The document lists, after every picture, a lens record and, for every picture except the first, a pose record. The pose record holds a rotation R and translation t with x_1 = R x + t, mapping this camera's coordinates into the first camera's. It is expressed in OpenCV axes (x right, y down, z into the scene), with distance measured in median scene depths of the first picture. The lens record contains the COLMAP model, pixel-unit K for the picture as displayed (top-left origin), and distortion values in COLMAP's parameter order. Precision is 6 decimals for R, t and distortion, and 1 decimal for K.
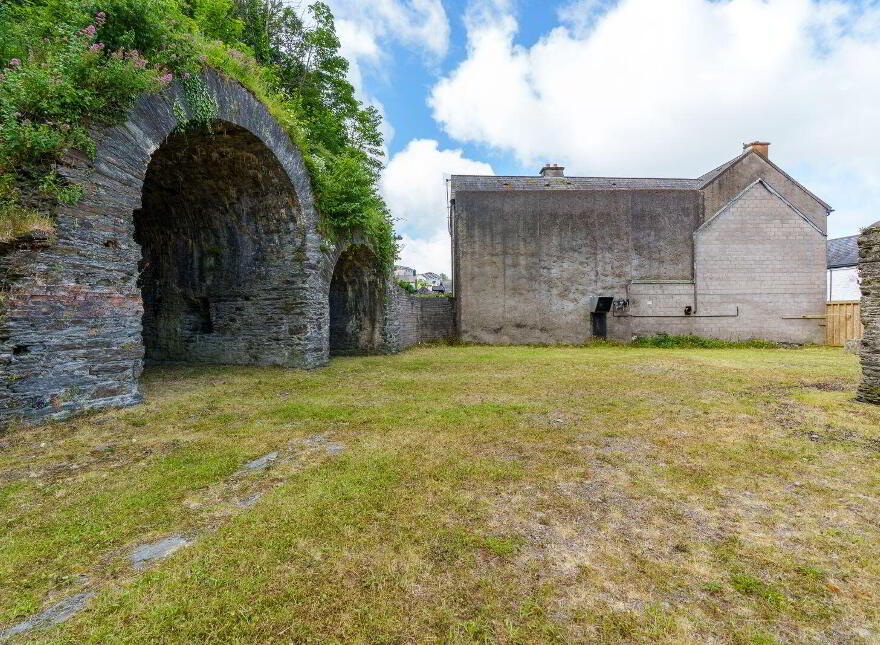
lens RADIAL K [[433.7, 0, 446.2], [0, 433.7, 313.3], [0, 0, 1]] dist [-0.011157, 0.004522]
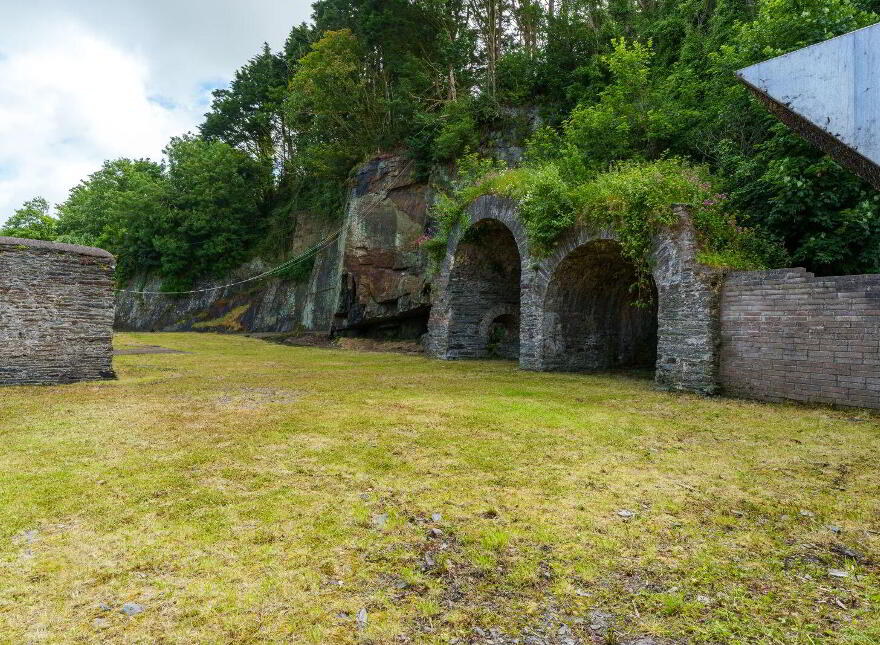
lens RADIAL K [[514.9, 0, 437.4], [0, 514.9, 322.7], [0, 0, 1]] dist [-0.002058, 0.001949]
pose [[-0.711385, -0.019887, -0.702521, 0.467749], [-0.011570, 0.999795, -0.016586, 0.011626], [0.702707, -0.003671, -0.711470, 0.983815]]
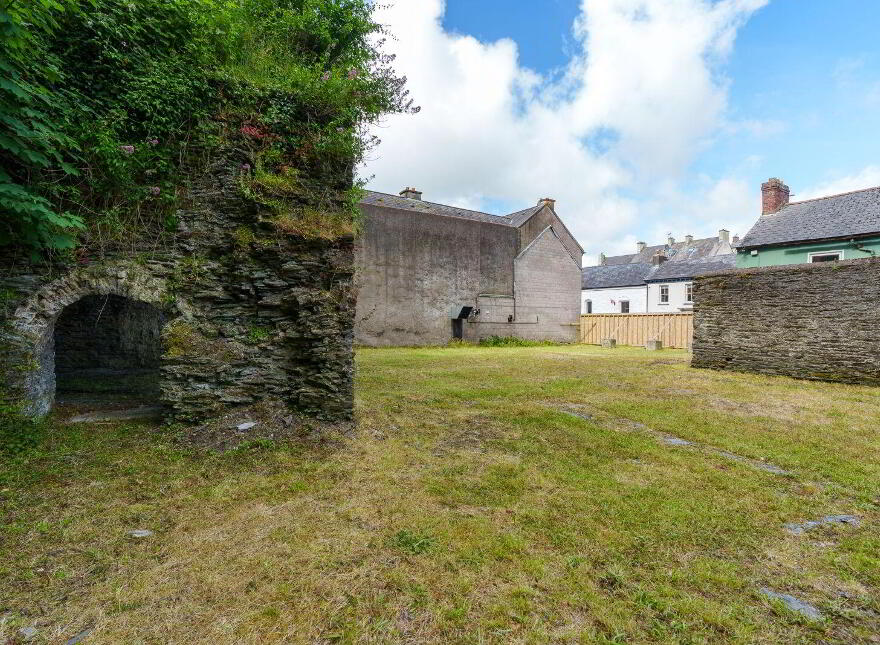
lens RADIAL K [[433.7, 0, 436.2], [0, 433.7, 326.1], [0, 0, 1]] dist [-0.011157, 0.004522]
pose [[0.849781, 0.005737, 0.527105, -0.338996], [-0.013569, 0.999848, 0.010992, 0.005384], [-0.526961, -0.016493, 0.849729, -0.005724]]
